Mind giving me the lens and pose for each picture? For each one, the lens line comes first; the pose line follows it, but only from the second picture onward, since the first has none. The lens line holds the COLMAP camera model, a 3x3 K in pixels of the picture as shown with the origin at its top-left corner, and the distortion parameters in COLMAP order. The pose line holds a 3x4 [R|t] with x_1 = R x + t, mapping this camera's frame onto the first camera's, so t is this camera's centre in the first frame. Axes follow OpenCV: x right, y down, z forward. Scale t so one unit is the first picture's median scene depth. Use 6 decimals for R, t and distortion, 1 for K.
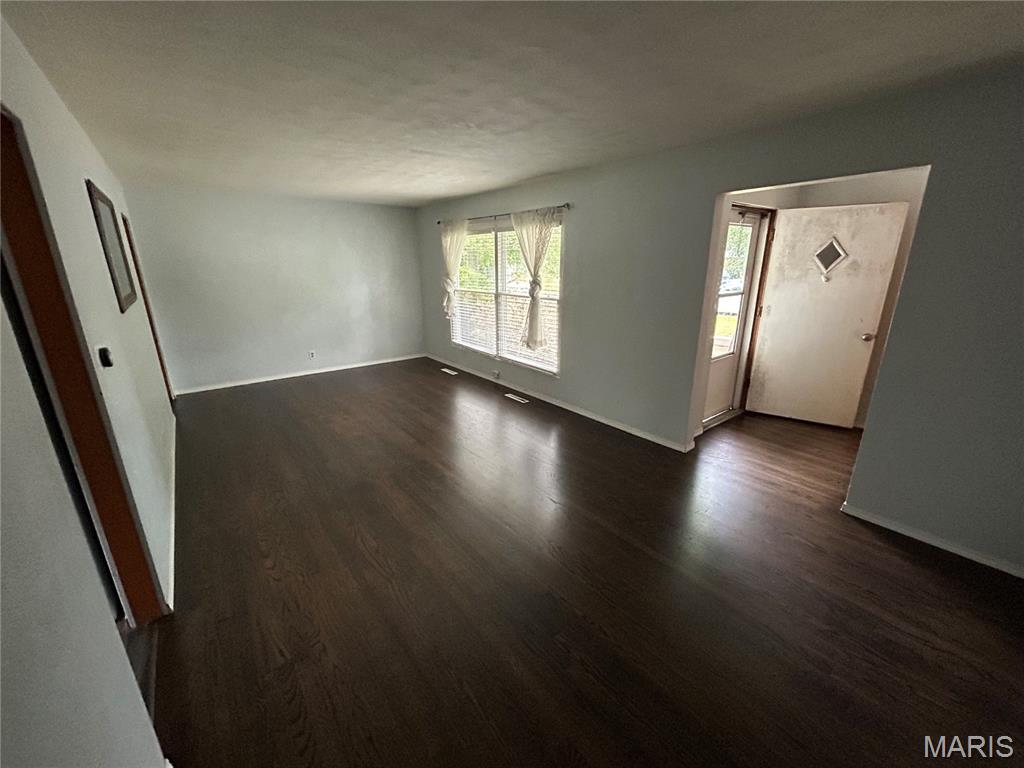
lens RADIAL K [[413.4, 0, 512.0], [0, 413.4, 384.0], [0, 0, 1]] dist [-0.002482, -0.000167]
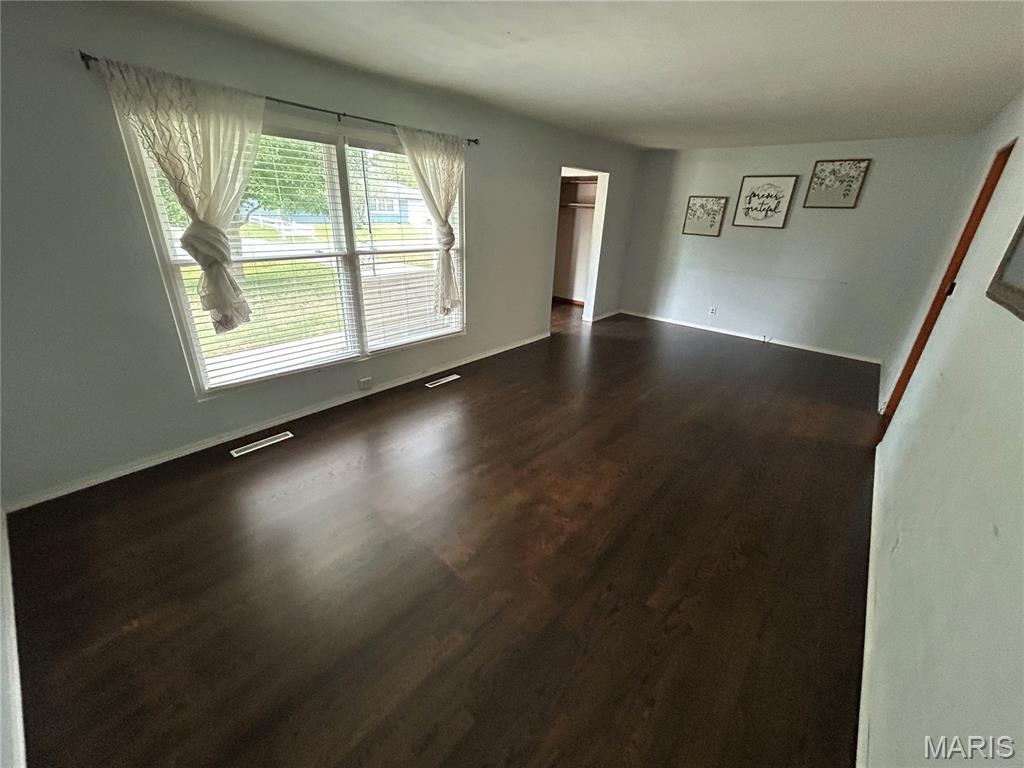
lens RADIAL K [[413.4, 0, 512.0], [0, 413.4, 384.0], [0, 0, 1]] dist [-0.002482, -0.000167]
pose [[-0.197663, -0.384421, 0.901748, -0.769774], [0.244536, 0.871479, 0.425119, -0.279003], [-0.949280, 0.304540, -0.078255, 0.974119]]
